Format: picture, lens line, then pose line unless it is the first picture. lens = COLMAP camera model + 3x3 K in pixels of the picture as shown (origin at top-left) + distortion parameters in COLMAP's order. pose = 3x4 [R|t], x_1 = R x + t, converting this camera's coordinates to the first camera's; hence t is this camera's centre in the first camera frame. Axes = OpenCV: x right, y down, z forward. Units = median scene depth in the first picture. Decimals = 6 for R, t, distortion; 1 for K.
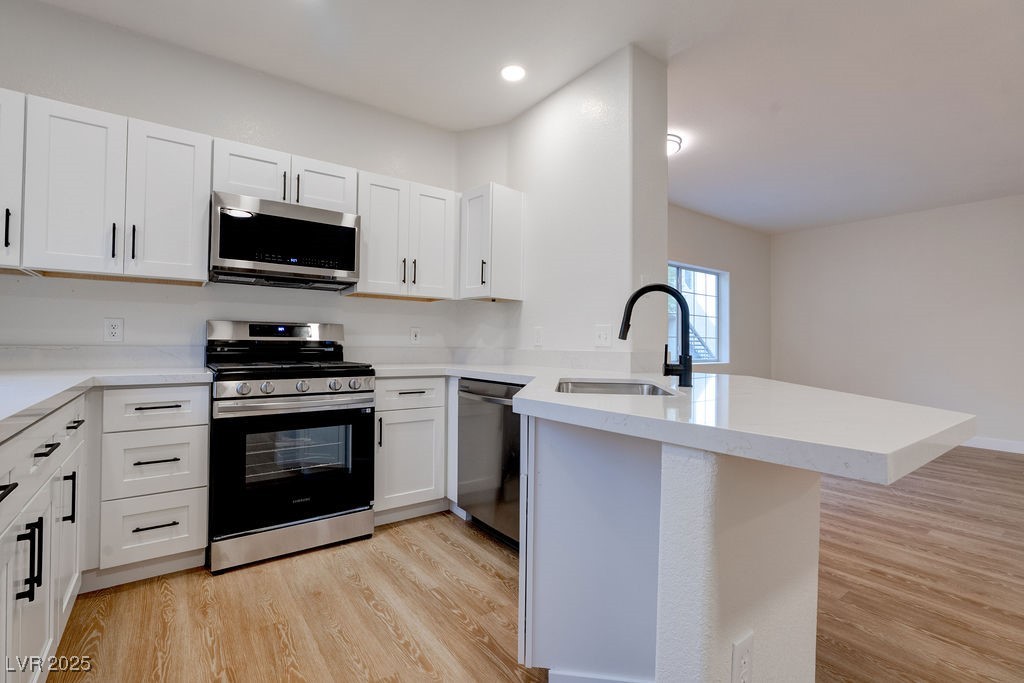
lens RADIAL K [[465.7, 0, 507.2], [0, 465.7, 336.3], [0, 0, 1]] dist [-0.026654, 0.010943]
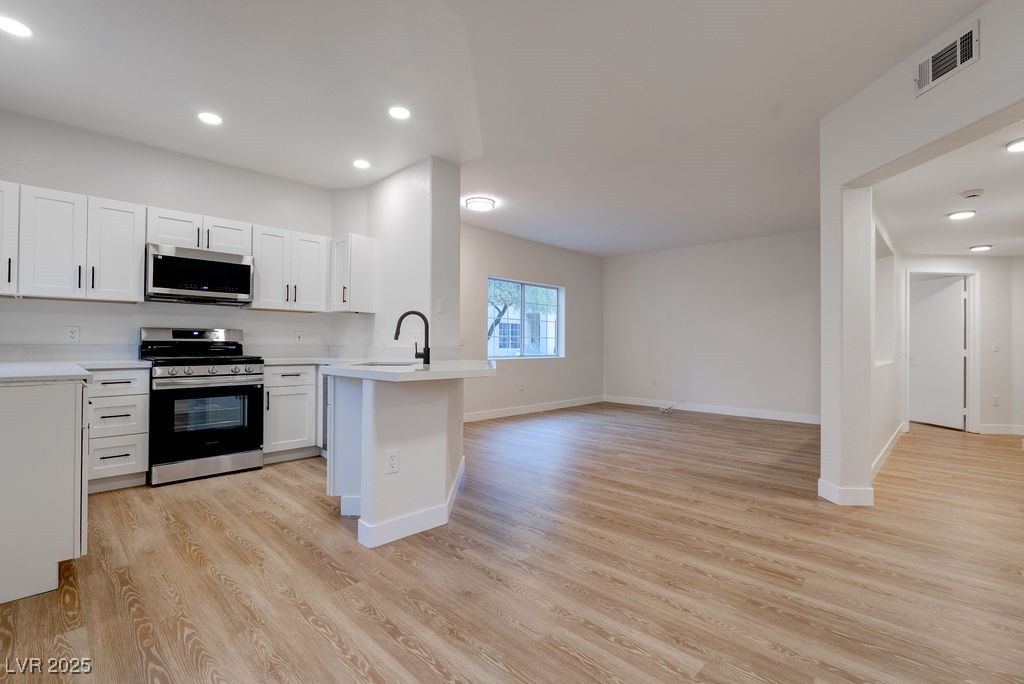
lens RADIAL K [[463.1, 0, 508.0], [0, 463.1, 340.1], [0, 0, 1]] dist [-0.013535, 0.001183]
pose [[0.986554, -0.002945, 0.163410, 0.266675], [0.001758, 0.999971, 0.007408, -0.003493], [-0.163427, -0.007021, 0.986530, -0.645960]]
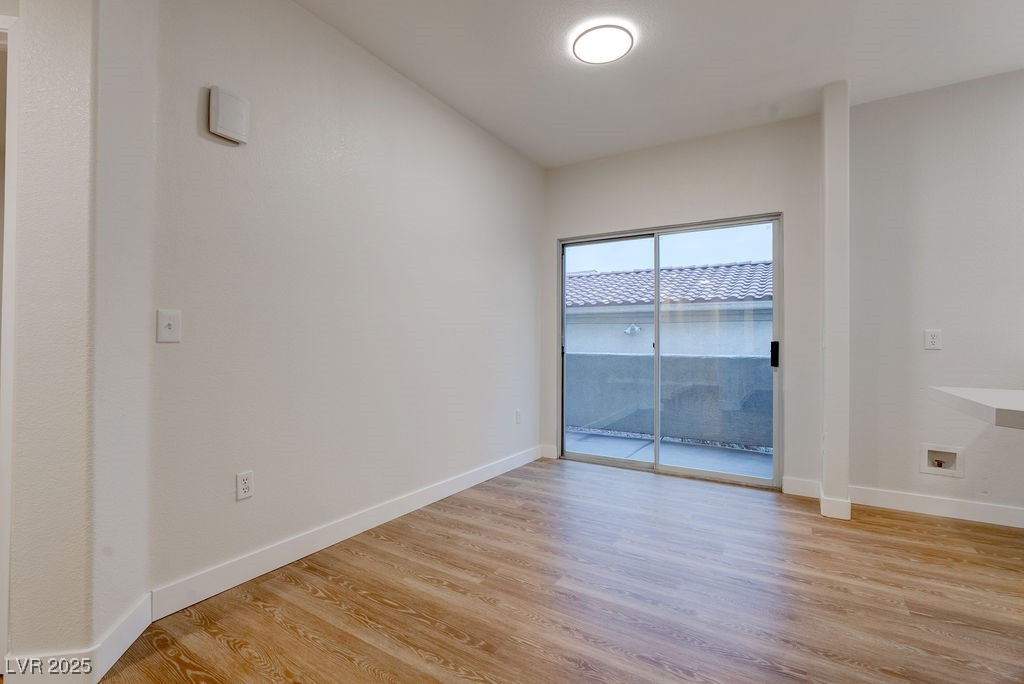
lens RADIAL K [[460.3, 0, 505.3], [0, 460.3, 340.1], [0, 0, 1]] dist [-0.027164, 0.007012]
pose [[-0.930429, -0.021867, -0.365820, 1.008953], [-0.015340, 0.999667, -0.020739, 0.021217], [0.366152, -0.013684, -0.930454, 0.634846]]
